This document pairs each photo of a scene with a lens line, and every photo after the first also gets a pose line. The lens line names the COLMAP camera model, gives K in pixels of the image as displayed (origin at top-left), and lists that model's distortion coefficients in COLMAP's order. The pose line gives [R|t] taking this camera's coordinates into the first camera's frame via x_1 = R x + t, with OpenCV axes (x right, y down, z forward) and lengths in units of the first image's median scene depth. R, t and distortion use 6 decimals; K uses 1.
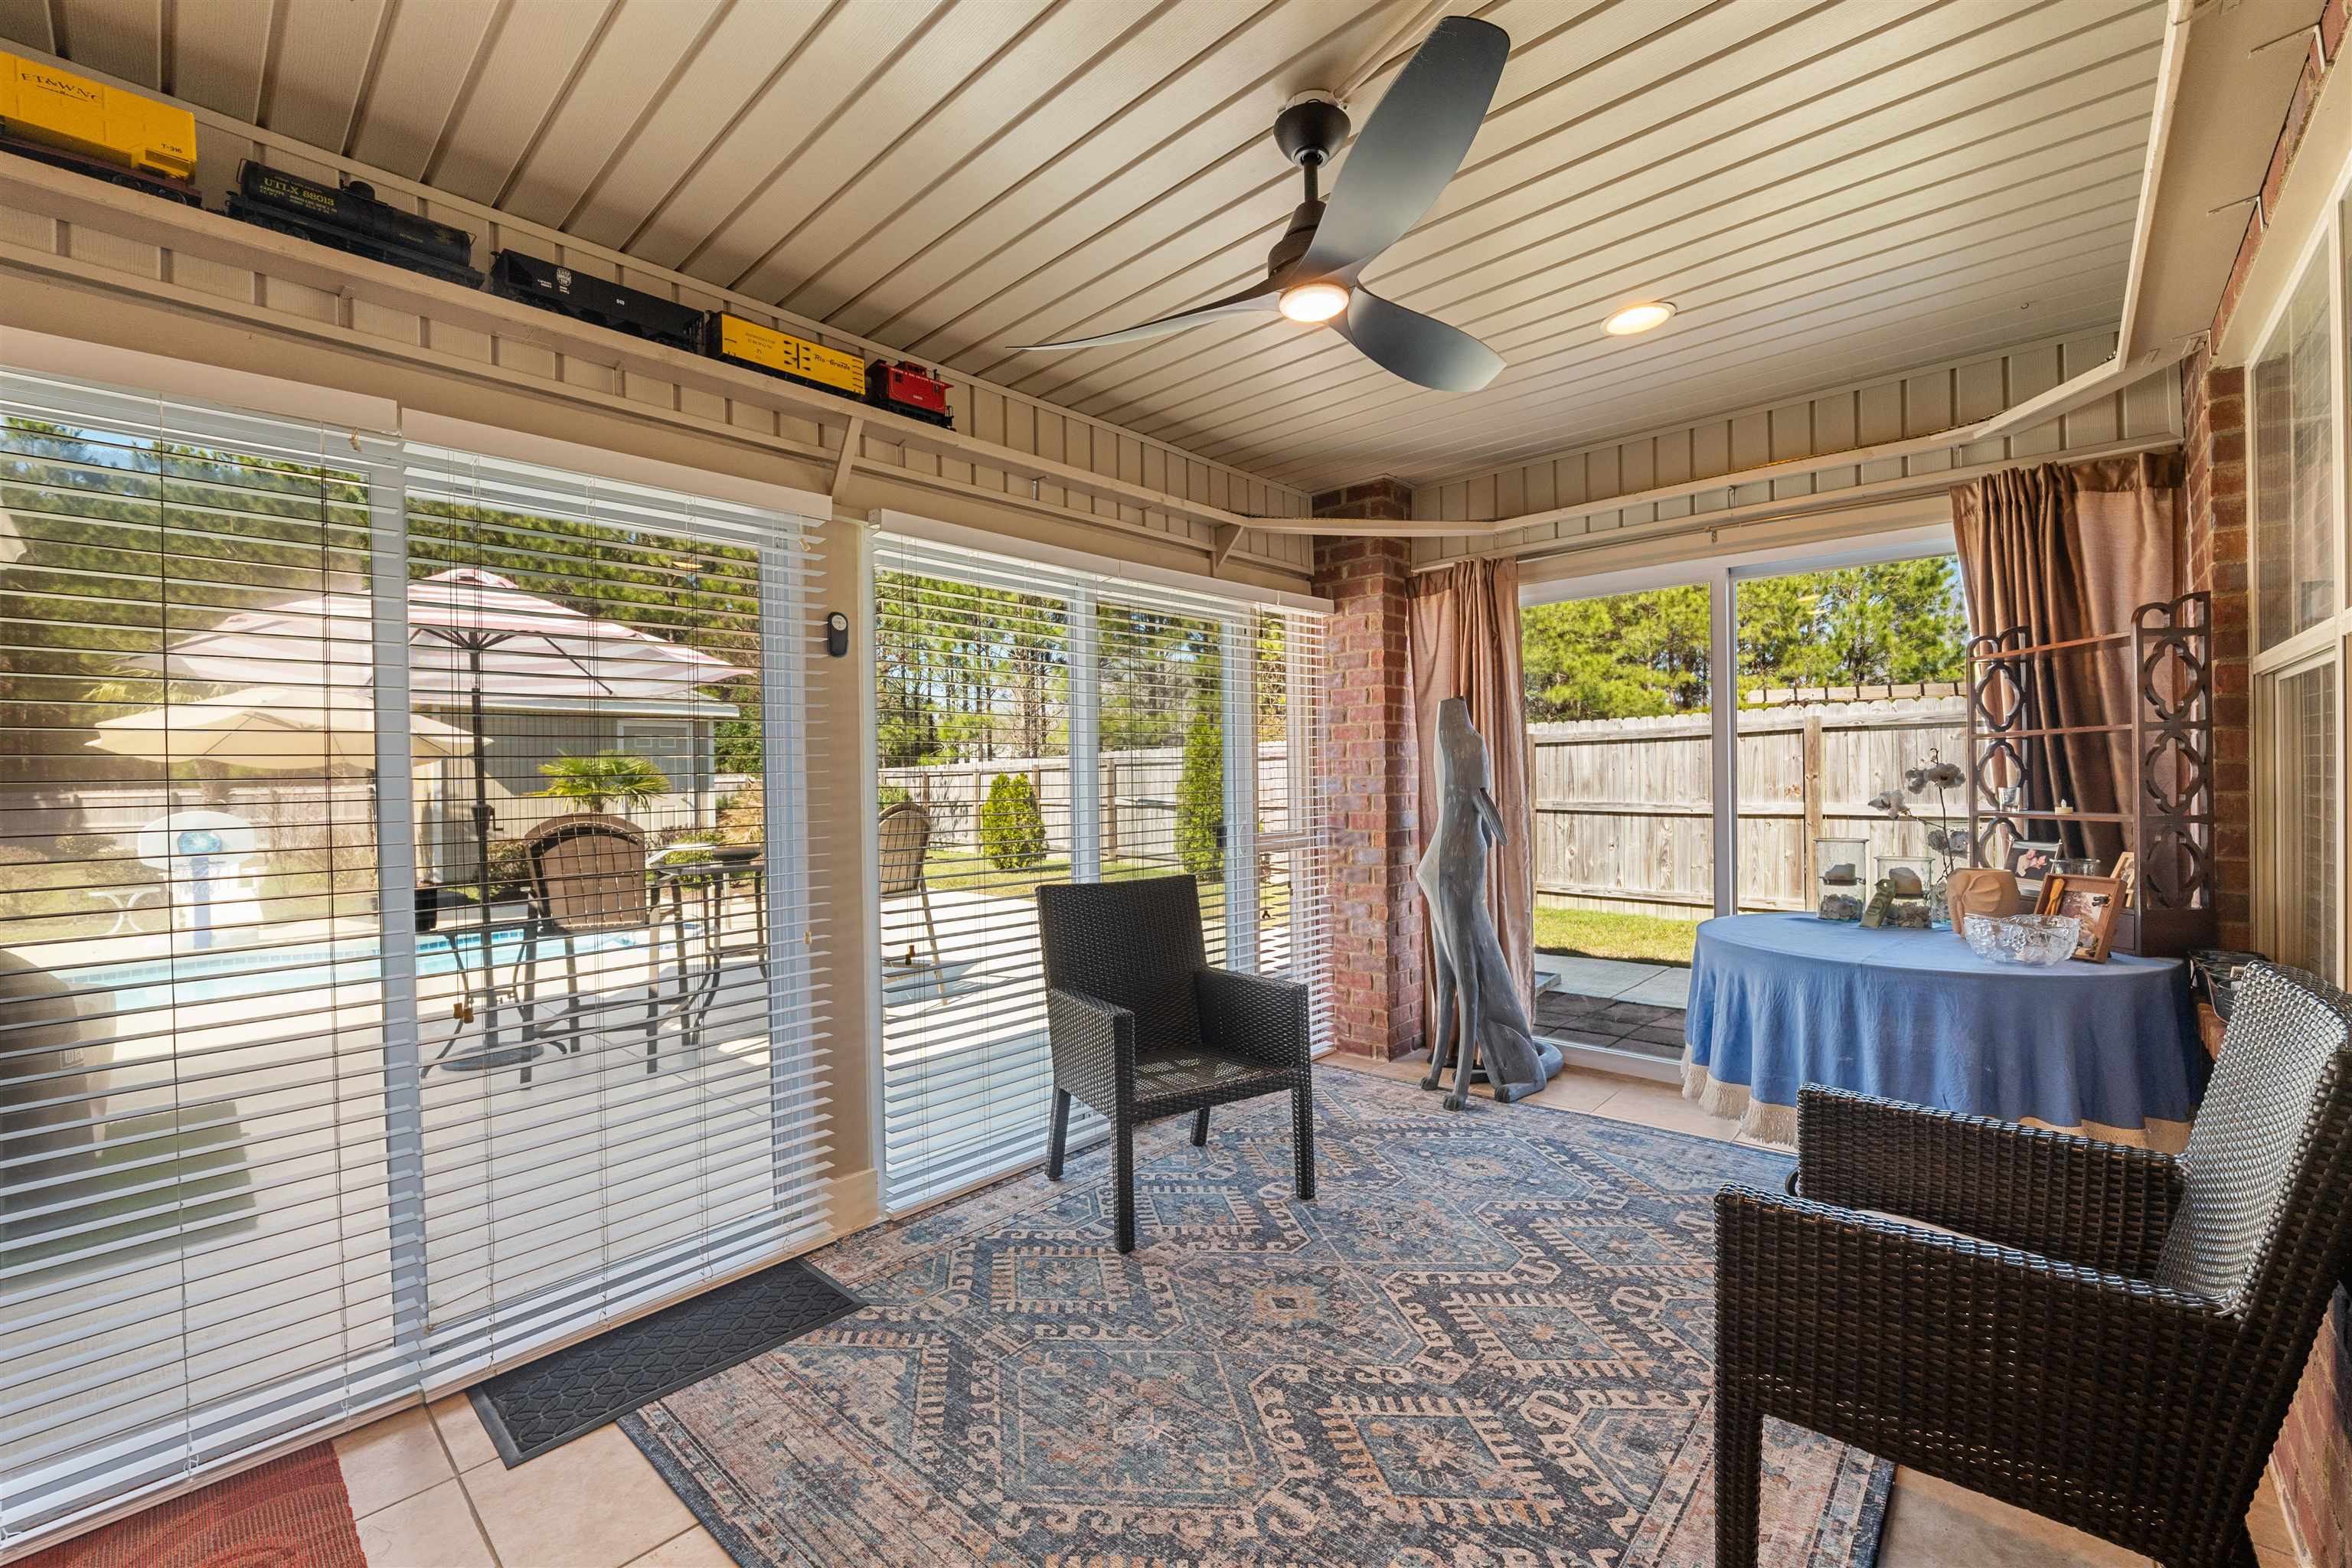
lens RADIAL K [[957.7, 0, 1174.7], [0, 957.7, 774.3], [0, 0, 1]] dist [-0.014074, 0.001183]
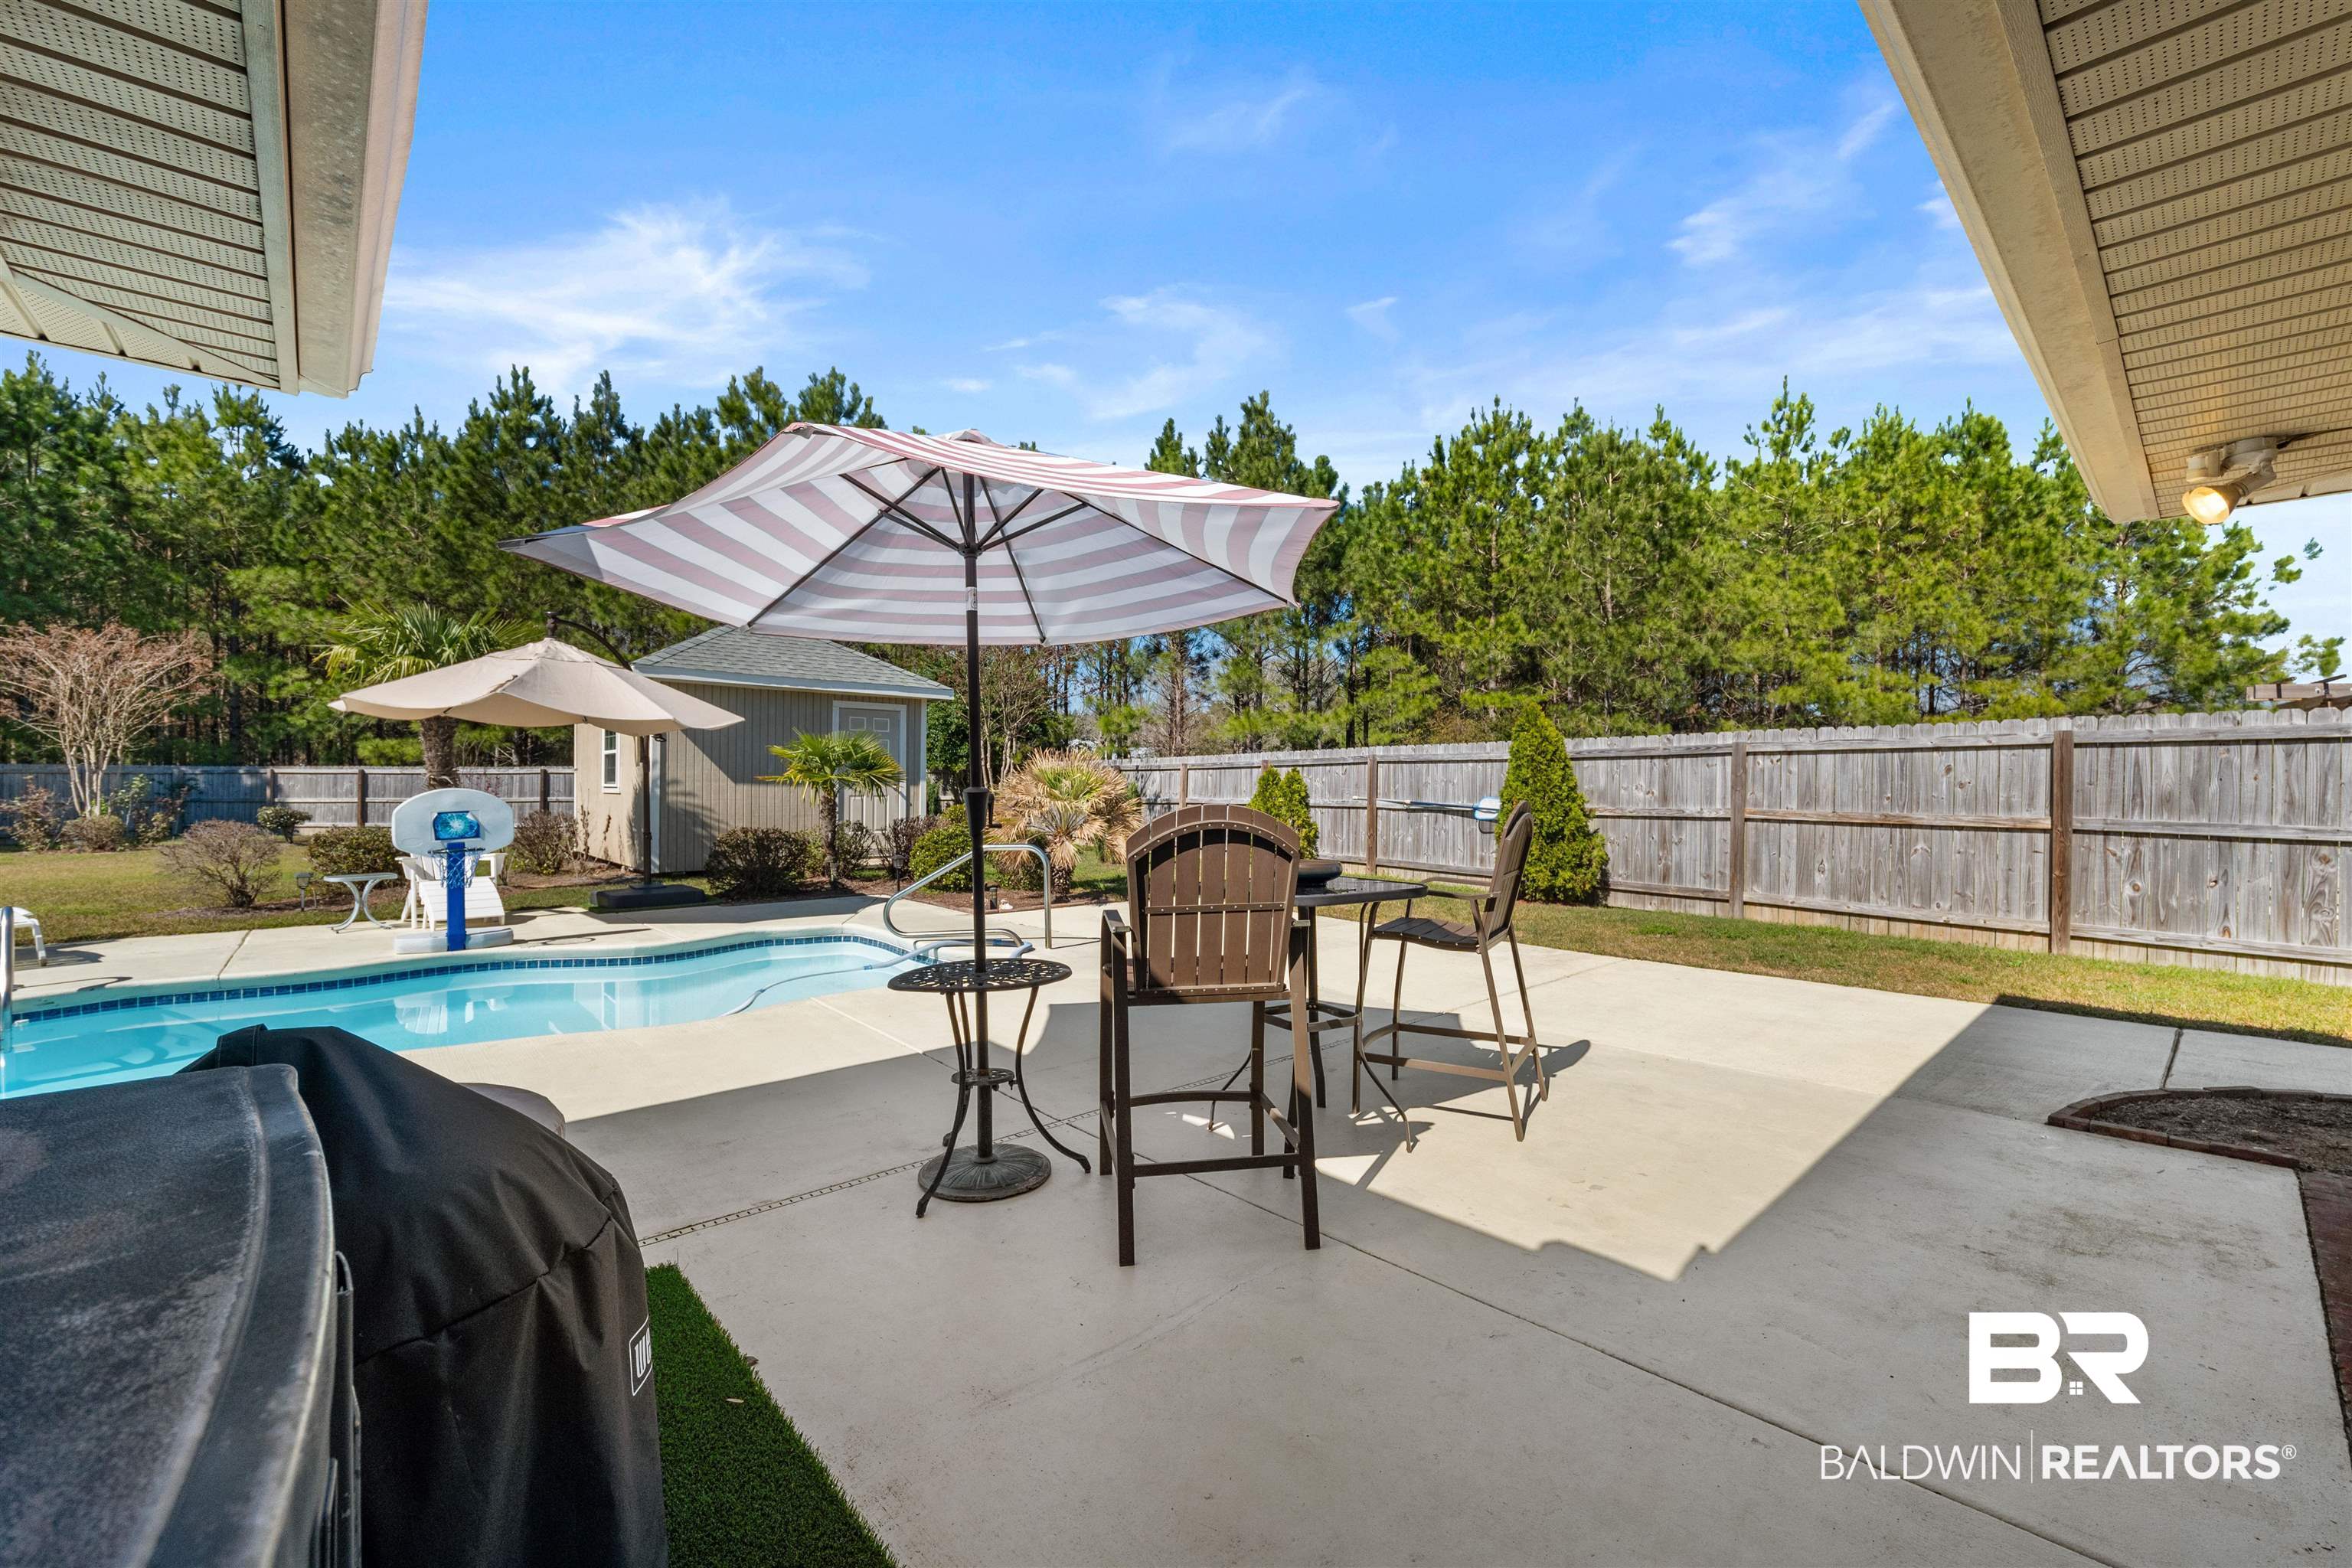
lens RADIAL K [[957.7, 0, 1173.7], [0, 957.7, 786.9], [0, 0, 1]] dist [-0.014074, 0.001183]
pose [[0.995417, 0.025000, -0.092306, -0.145595], [-0.023907, 0.999631, 0.012931, 0.005568], [0.092595, -0.010665, 0.995647, 0.097912]]
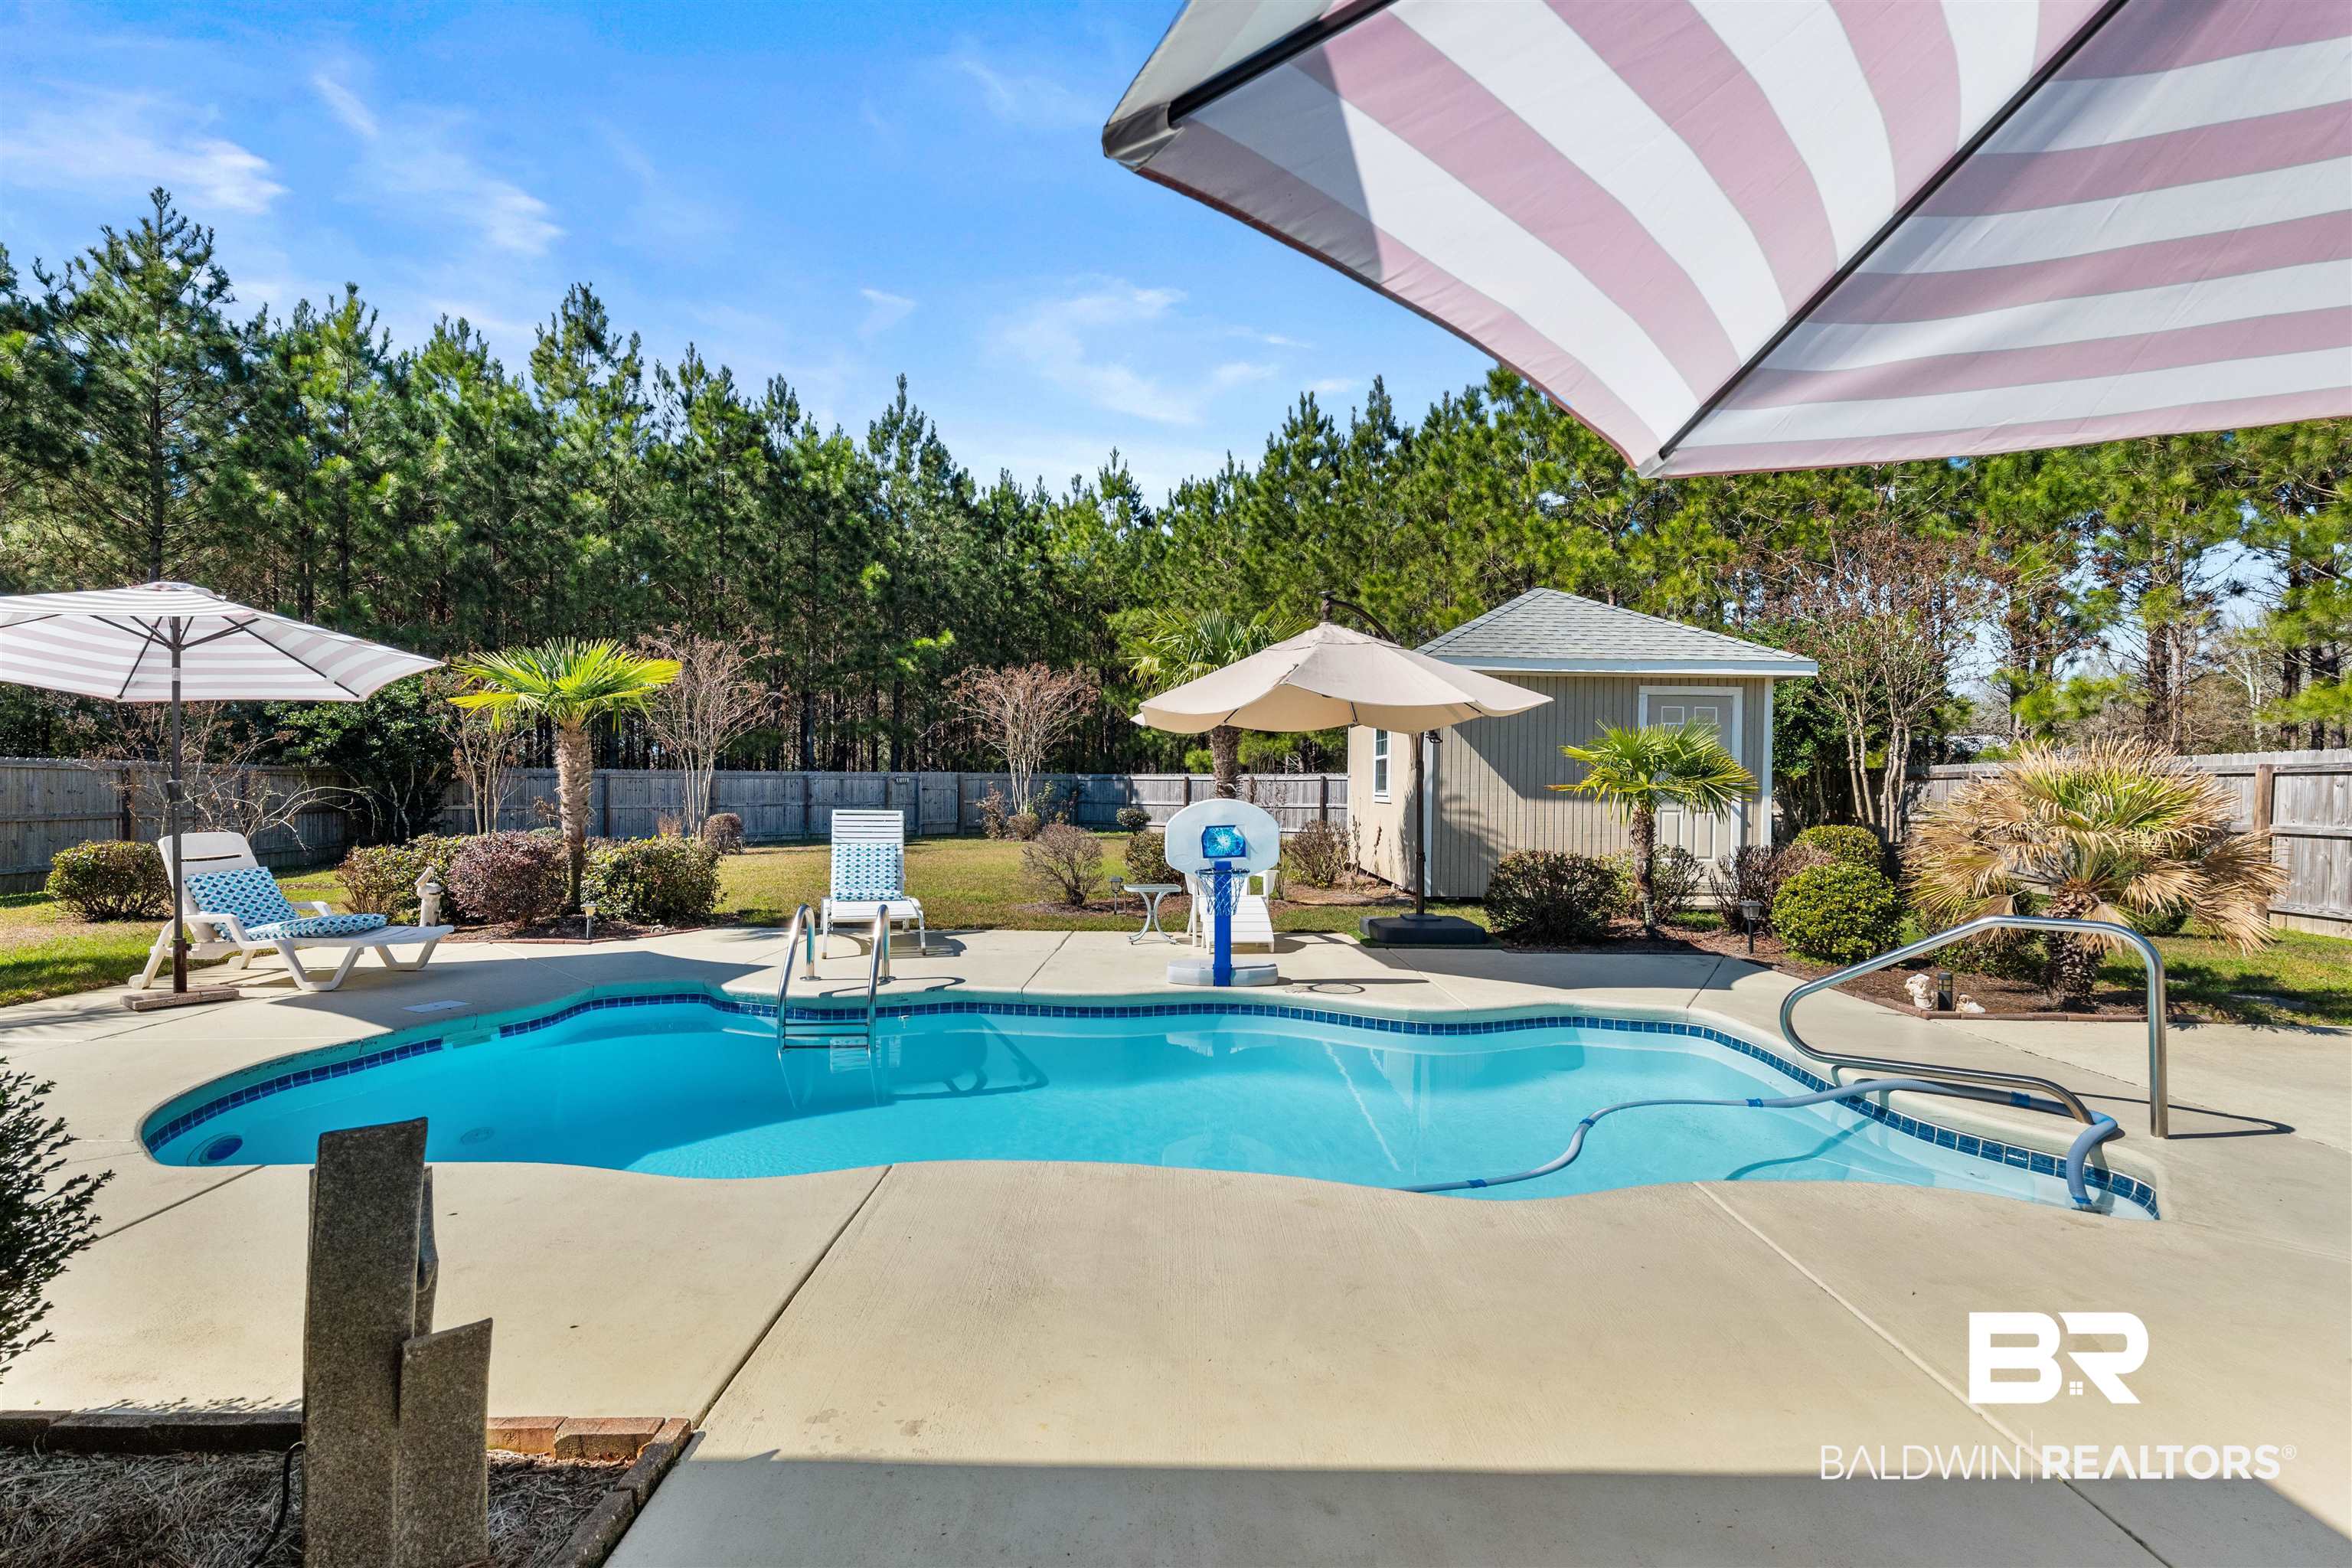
lens RADIAL K [[1026.0, 0, 1169.2], [0, 1026.0, 786.0], [0, 0, 1]] dist [-0.001974, 0.000007]
pose [[0.674569, 0.028244, -0.737672, -0.219478], [-0.018711, 0.999601, 0.021163, 0.006309], [0.737975, -0.000473, 0.674828, 0.199469]]
